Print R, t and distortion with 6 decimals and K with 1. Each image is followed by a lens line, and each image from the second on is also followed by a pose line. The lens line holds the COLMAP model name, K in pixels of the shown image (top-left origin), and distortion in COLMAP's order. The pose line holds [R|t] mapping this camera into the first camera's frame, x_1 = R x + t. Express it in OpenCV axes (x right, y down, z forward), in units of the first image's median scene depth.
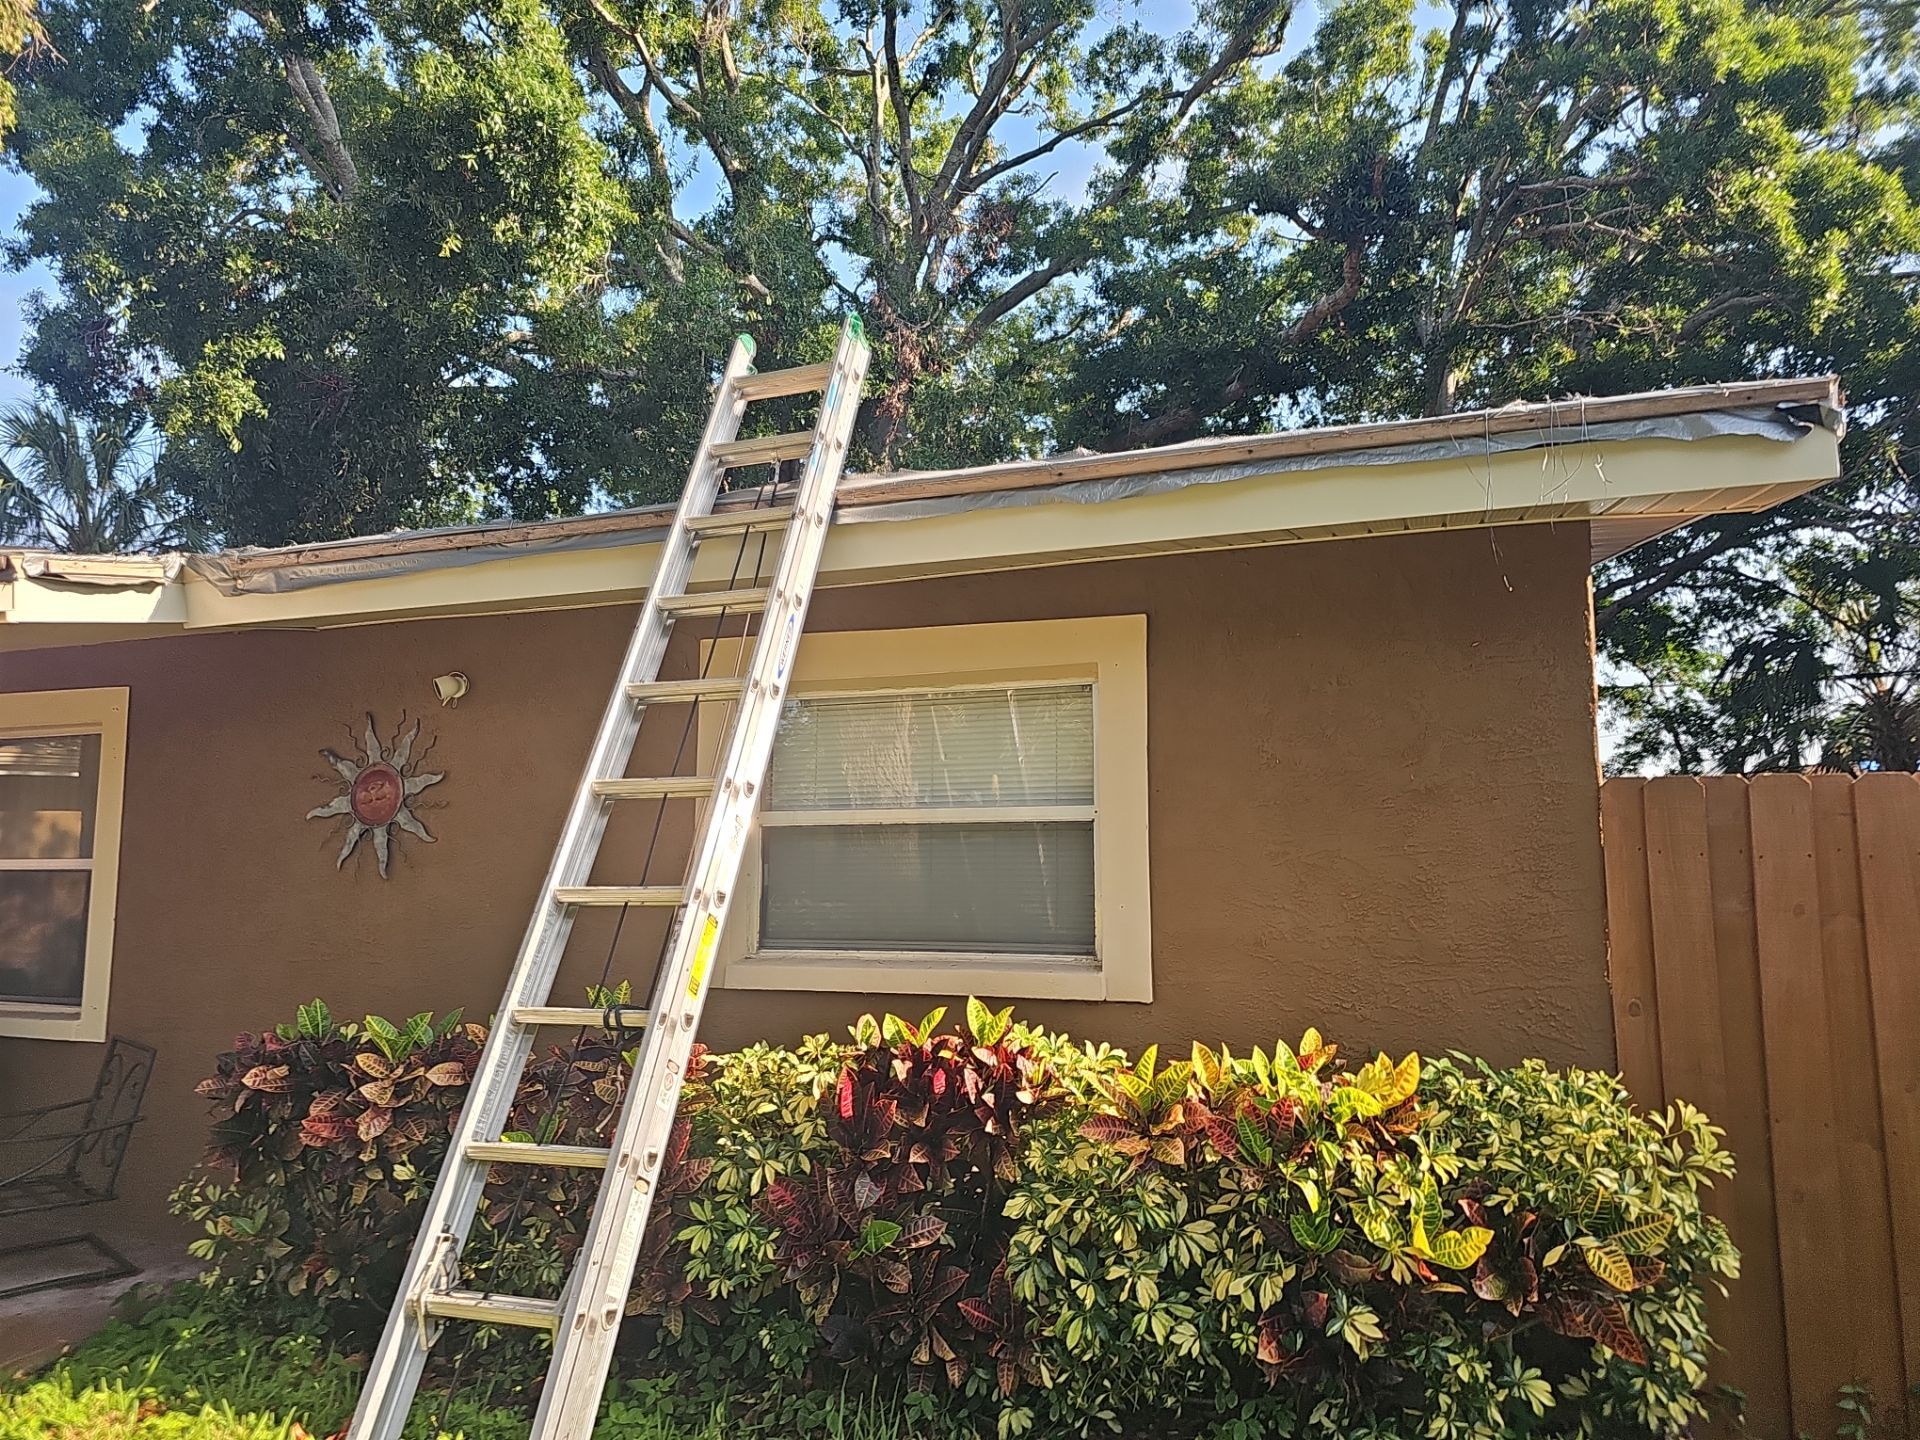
lens RADIAL K [[1290.0, 0, 901.3], [0, 1290.0, 729.2], [0, 0, 1]] dist [0.001787, -0.002105]
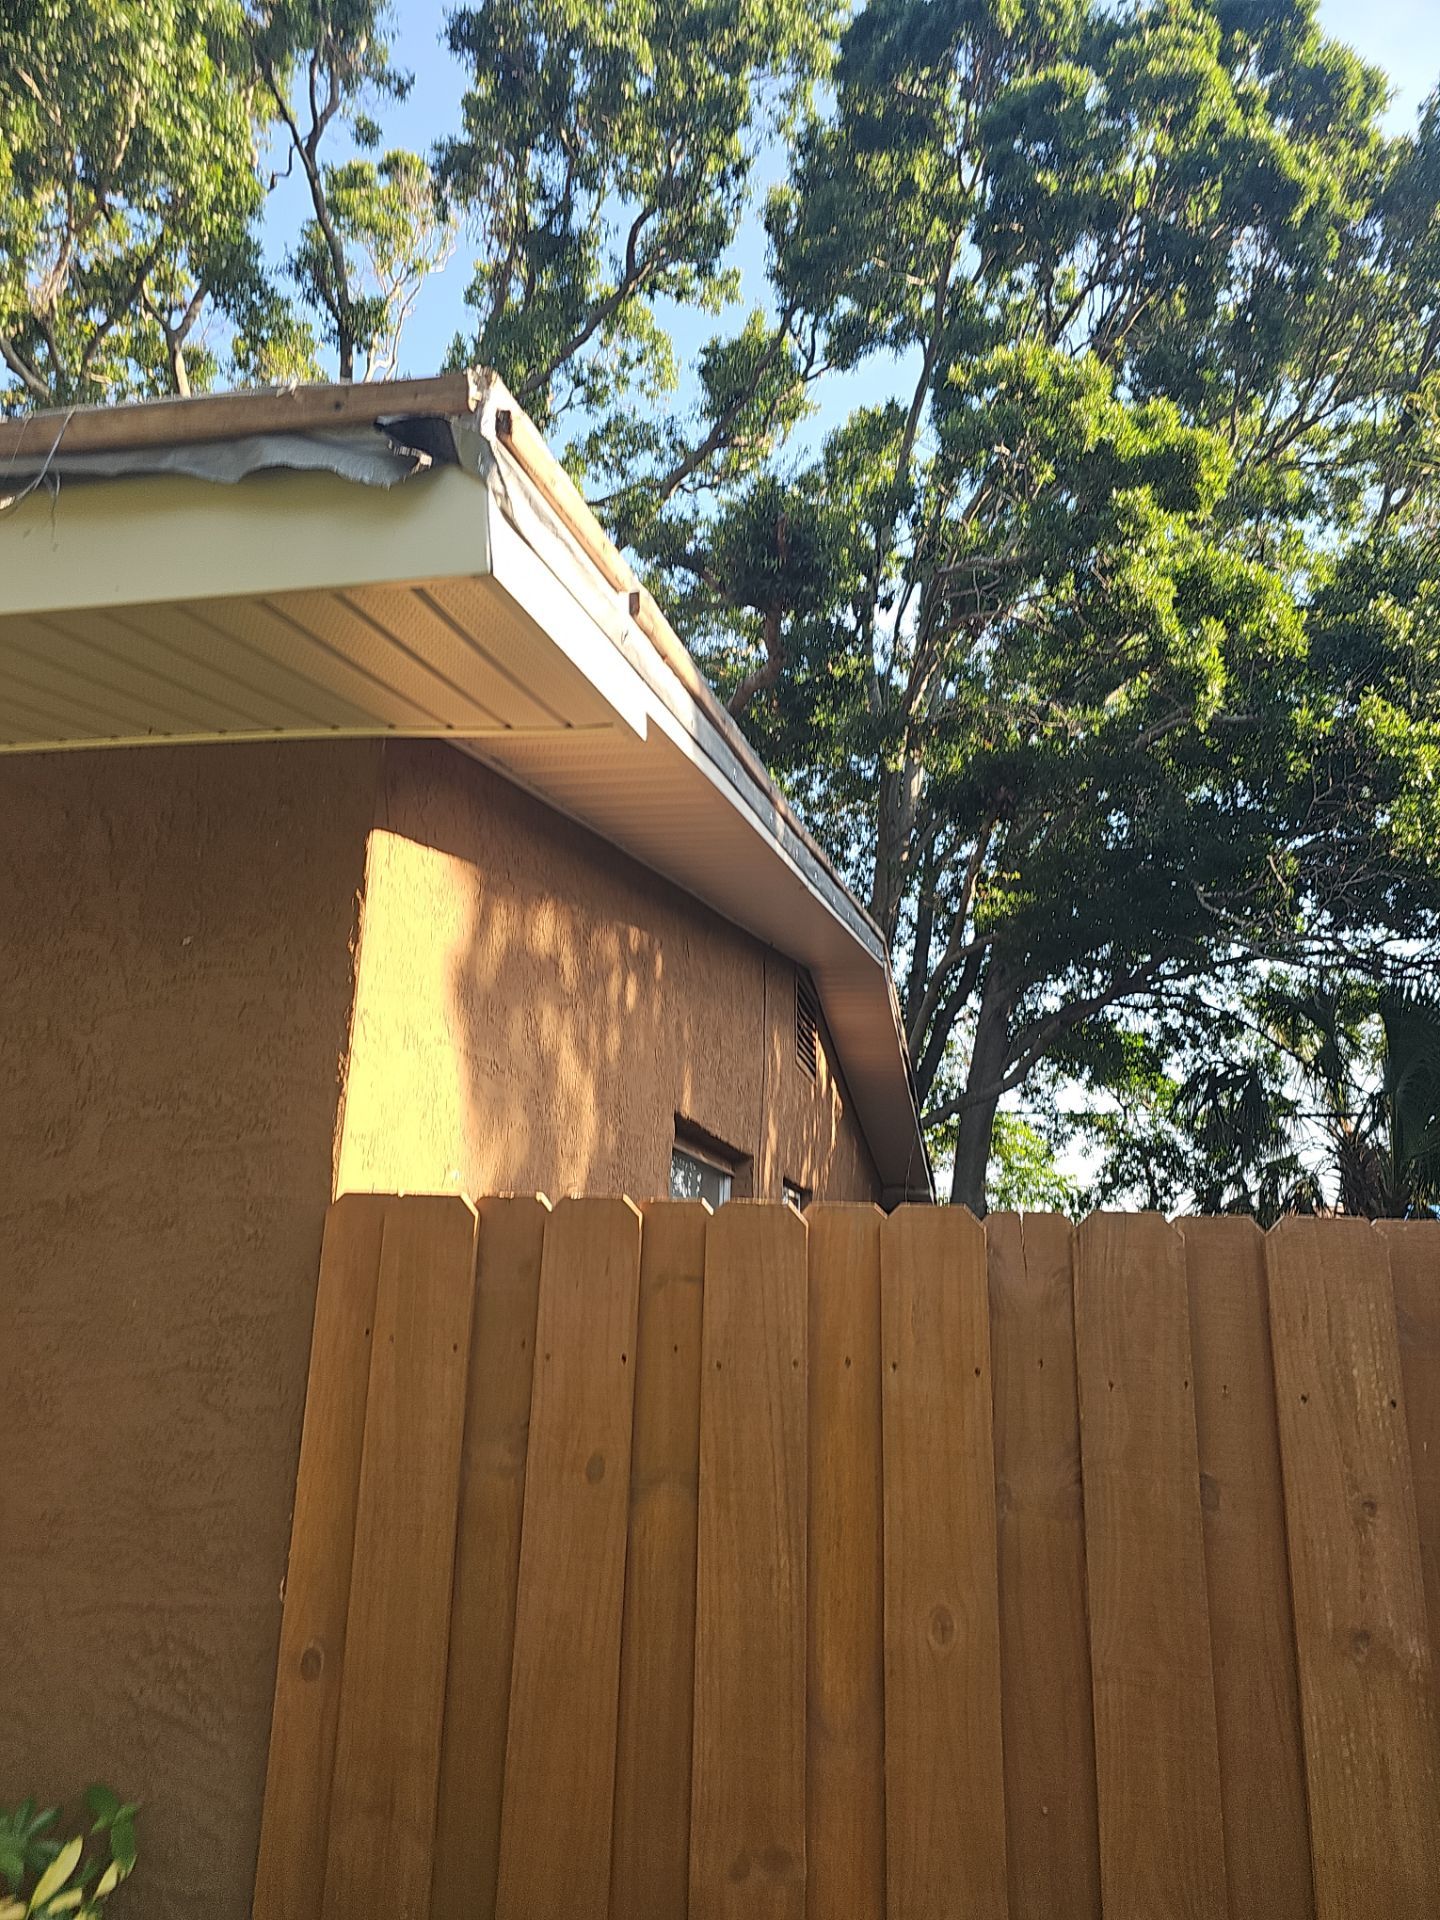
lens RADIAL K [[1256.7, 0, 720.0], [0, 1256.7, 960.0], [0, 0, 1]] dist [0.046364, -0.052453]
pose [[0.988175, 0.067534, 0.137654, 0.157354], [-0.047592, 0.988530, -0.143330, 0.002574], [-0.145755, 0.135084, 0.980055, 0.113049]]
